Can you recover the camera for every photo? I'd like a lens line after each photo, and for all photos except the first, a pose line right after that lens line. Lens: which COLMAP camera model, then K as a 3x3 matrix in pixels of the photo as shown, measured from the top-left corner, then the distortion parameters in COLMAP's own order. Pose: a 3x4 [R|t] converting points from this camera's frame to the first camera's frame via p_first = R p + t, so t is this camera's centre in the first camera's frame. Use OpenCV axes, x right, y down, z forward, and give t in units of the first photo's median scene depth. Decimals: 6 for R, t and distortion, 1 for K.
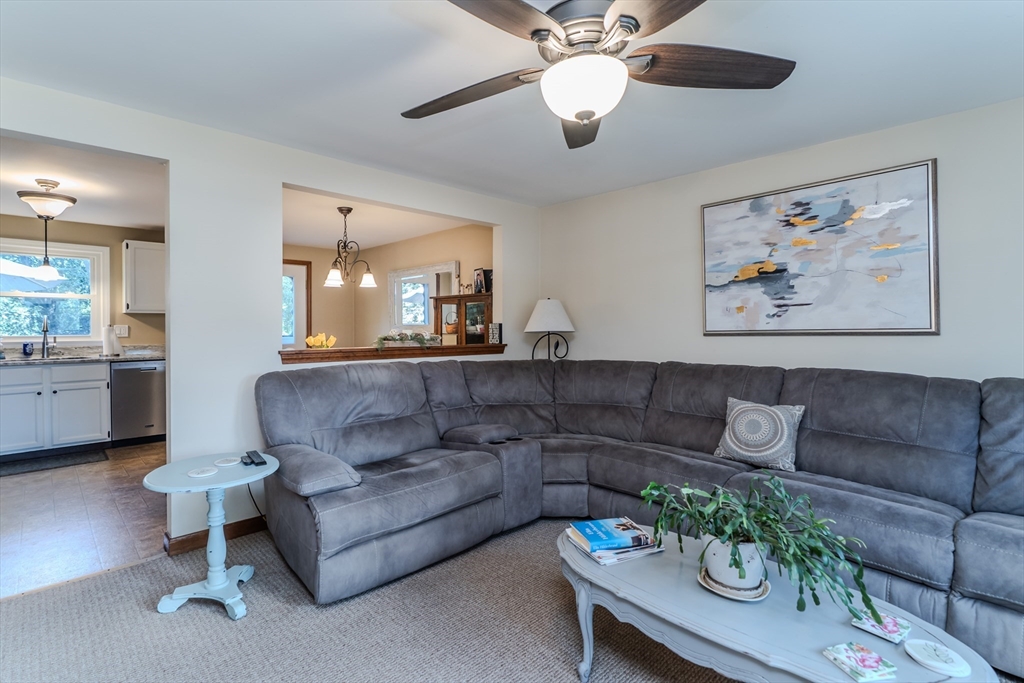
lens RADIAL K [[483.1, 0, 511.7], [0, 483.1, 326.8], [0, 0, 1]] dist [0.000334, -0.000022]
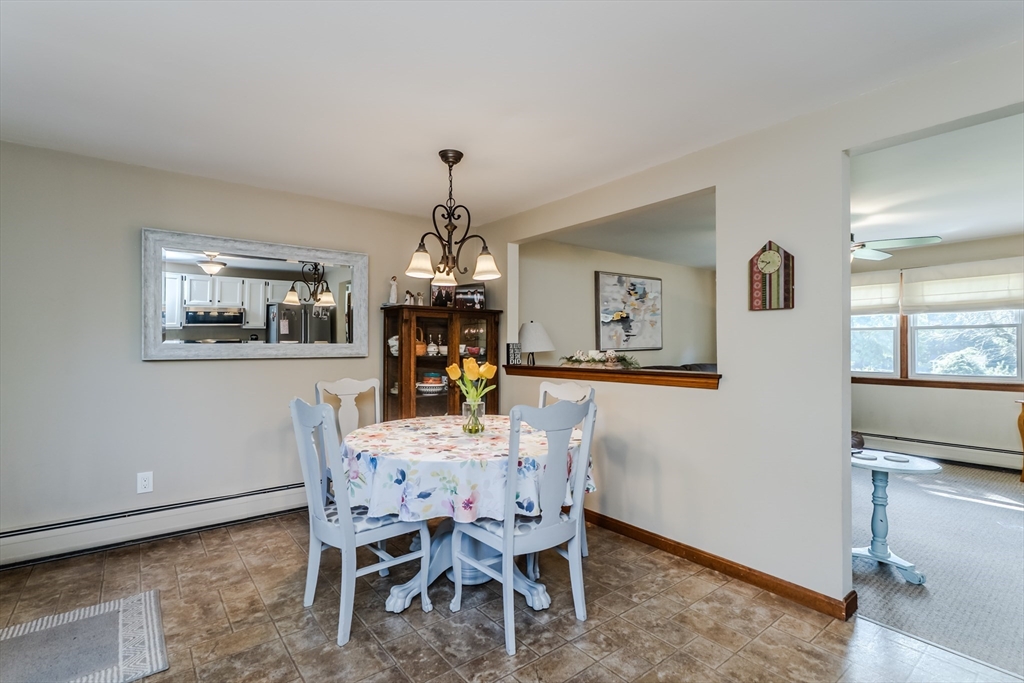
lens RADIAL K [[471.0, 0, 508.8], [0, 471.0, 342.8], [0, 0, 1]] dist [0.000346, -0.000082]
pose [[0.123449, 0.003835, 0.992344, -1.328874], [0.000072, 0.999992, -0.003873, -0.008252], [-0.992351, 0.000550, 0.123448, 1.224094]]
